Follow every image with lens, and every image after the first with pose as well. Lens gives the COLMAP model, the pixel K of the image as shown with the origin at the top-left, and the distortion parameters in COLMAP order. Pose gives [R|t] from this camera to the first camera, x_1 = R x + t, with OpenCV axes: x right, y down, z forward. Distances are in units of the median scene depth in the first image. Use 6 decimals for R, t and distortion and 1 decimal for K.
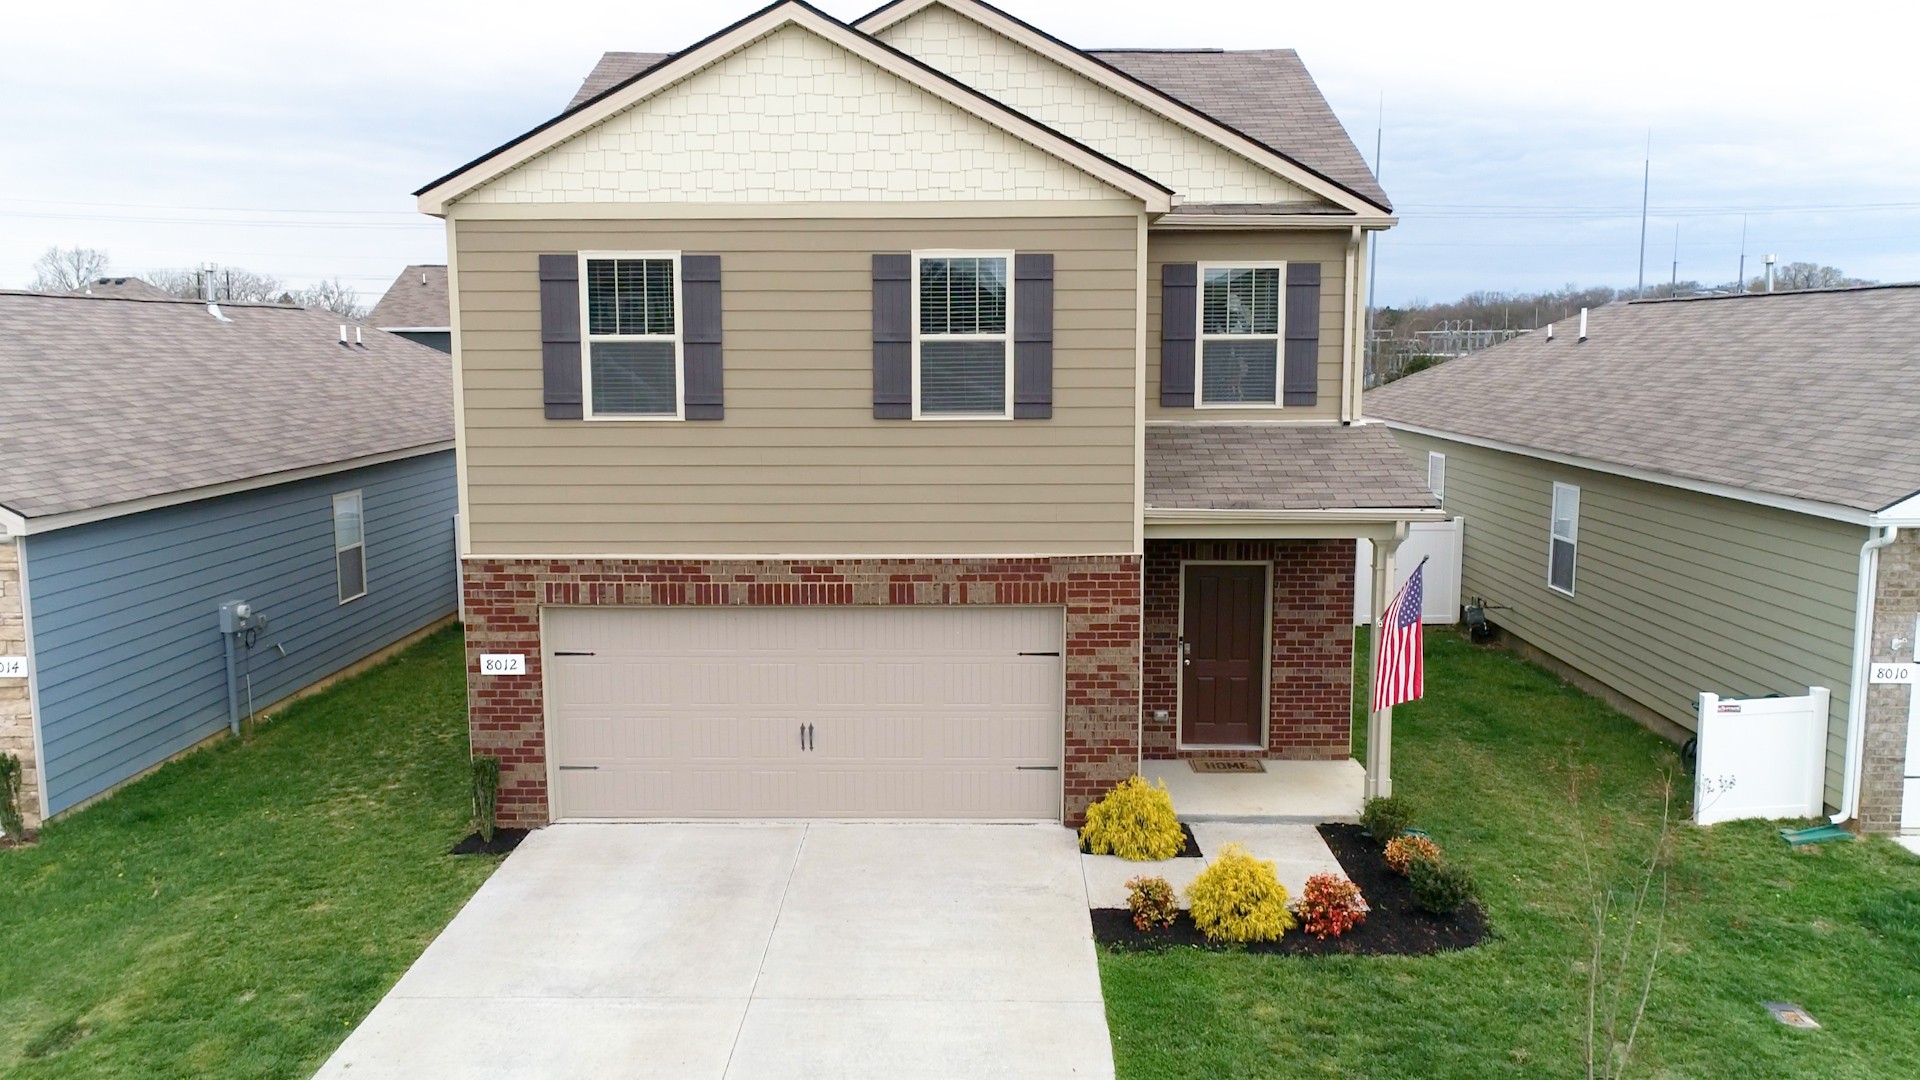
lens RADIAL K [[1477.7, 0, 960.1], [0, 1477.7, 505.2], [0, 0, 1]] dist [0.005910, -0.018242]
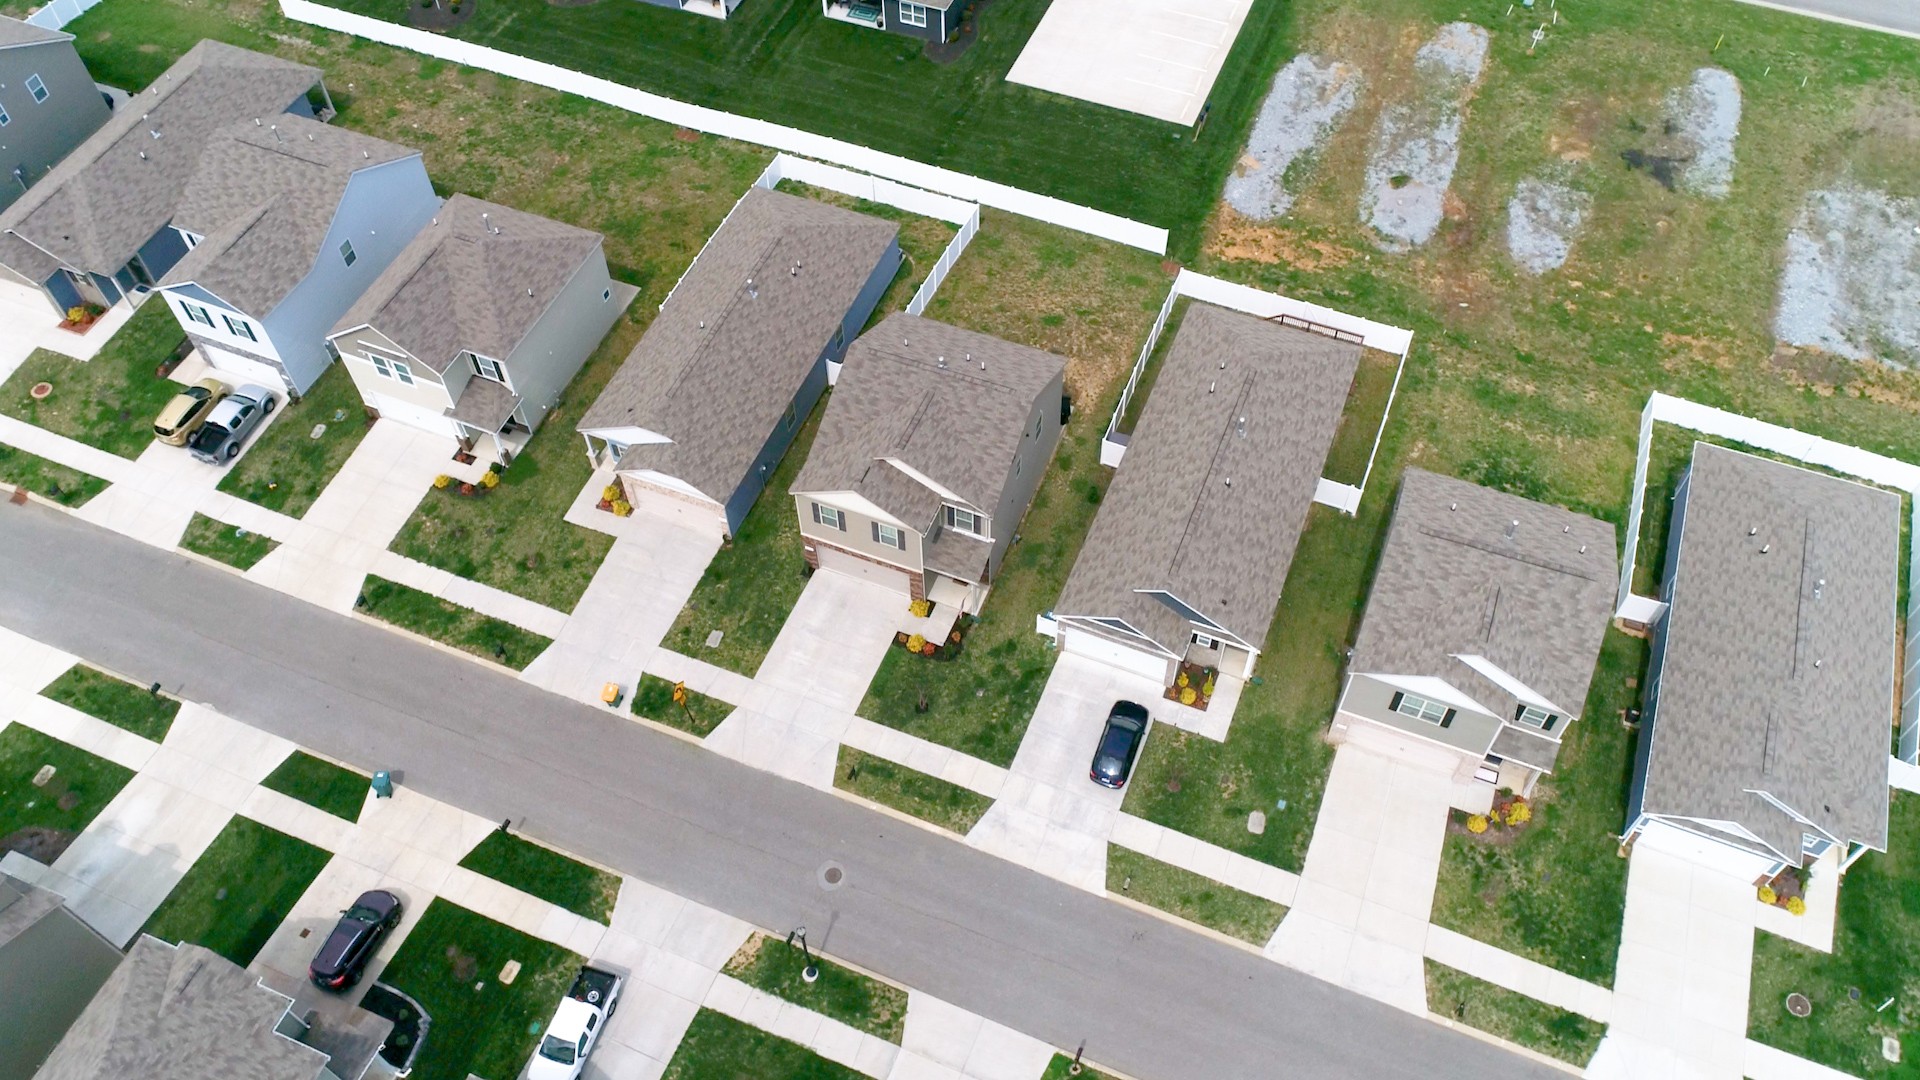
lens RADIAL K [[1473.0, 0, 965.7], [0, 1473.0, 542.2], [0, 0, 1]] dist [0.000437, -0.004023]
pose [[0.927956, 0.296027, -0.226420, 1.364355], [-0.037854, 0.679250, 0.732930, -3.742777], [0.370763, -0.671555, 0.641520, -2.090607]]
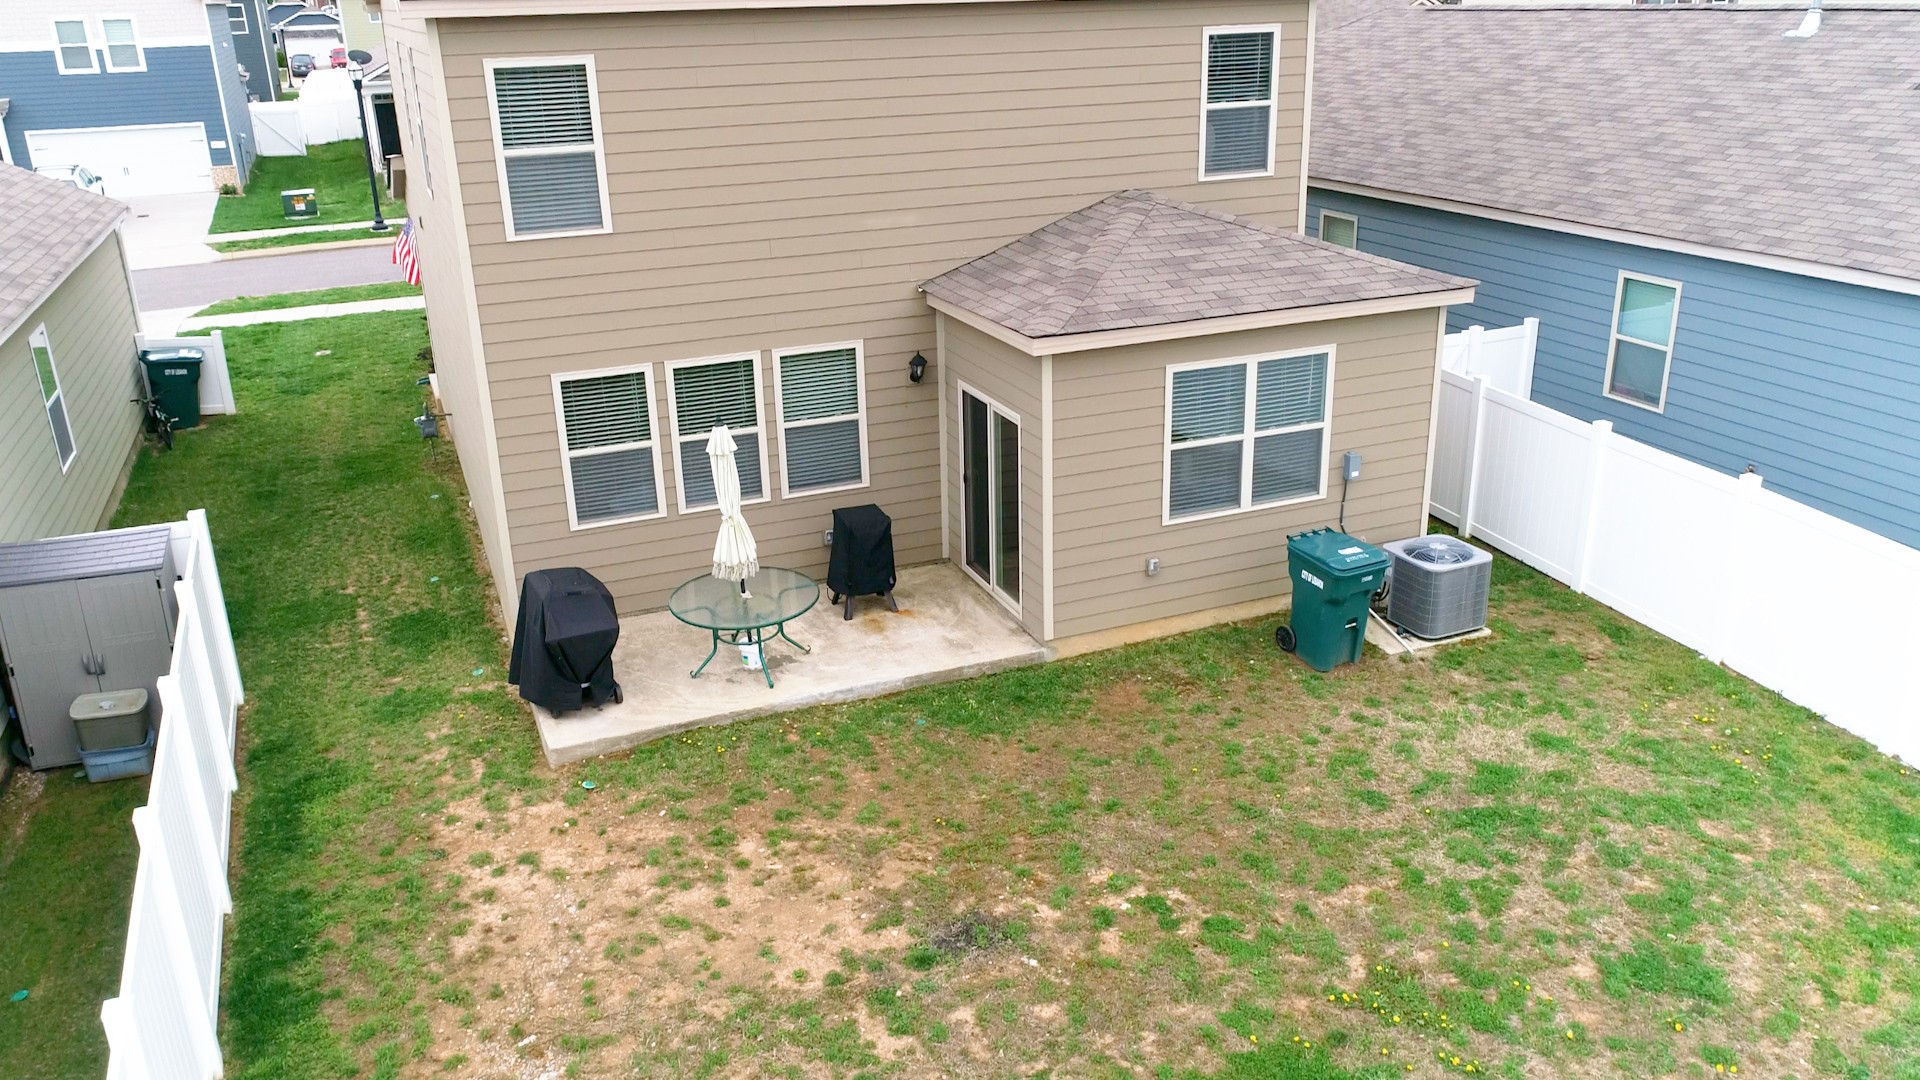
lens RADIAL K [[1477.7, 0, 966.3], [0, 1477.7, 541.4], [0, 0, 1]] dist [0.005910, -0.018242]
pose [[-0.924879, 0.158521, -0.345644, 0.355126], [-0.017317, 0.890463, 0.454727, -0.433852], [0.379867, 0.426553, -0.820825, 2.892212]]
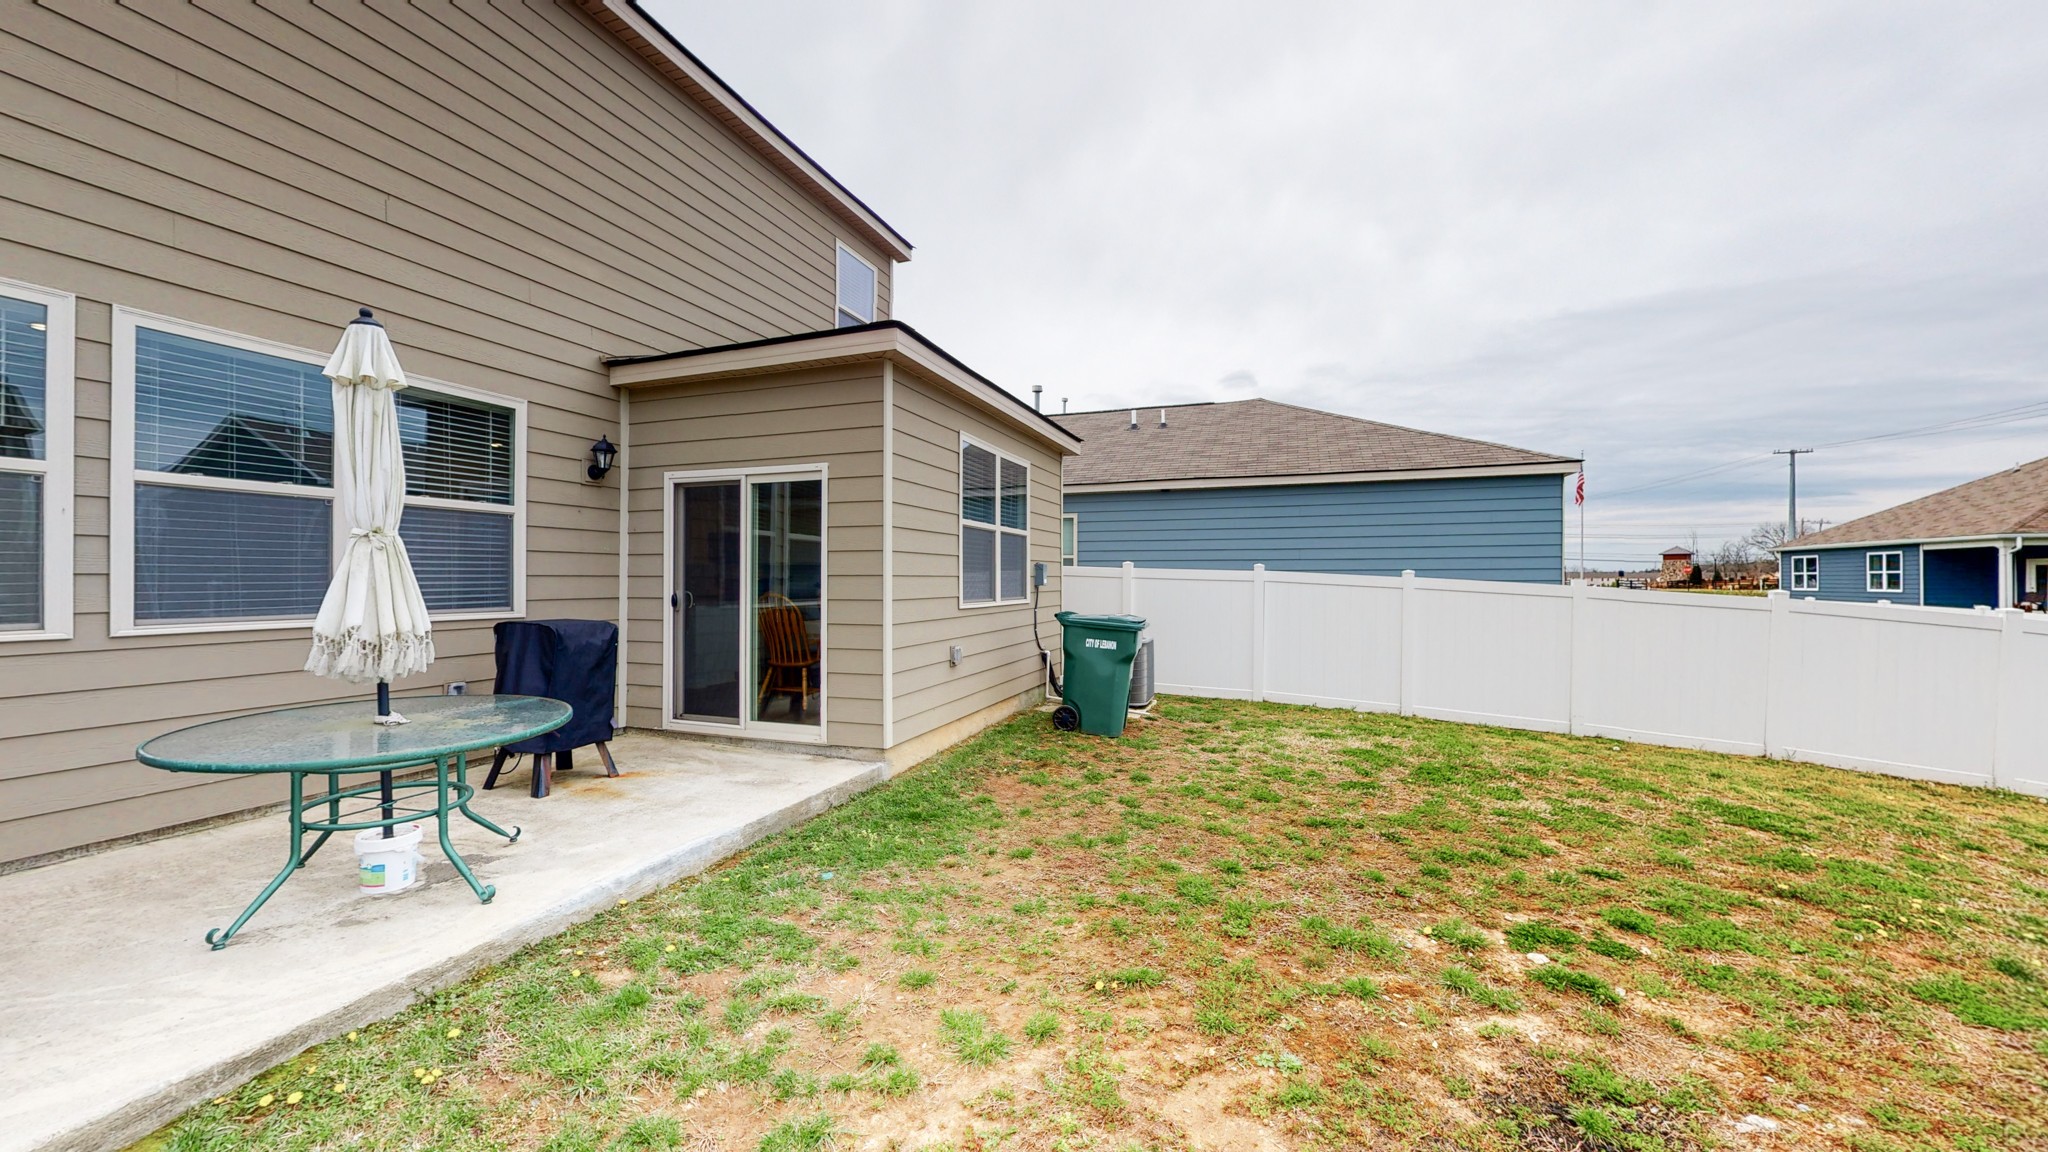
lens RADIAL K [[745.2, 0, 1026.9], [0, 745.2, 580.9], [0, 0, 1]] dist [-0.006297, 0.000398]
pose [[-0.337439, 0.006051, -0.941328, 0.305451], [-0.115373, 0.992175, 0.047736, -0.028710], [0.934250, 0.124712, -0.334101, 2.299431]]
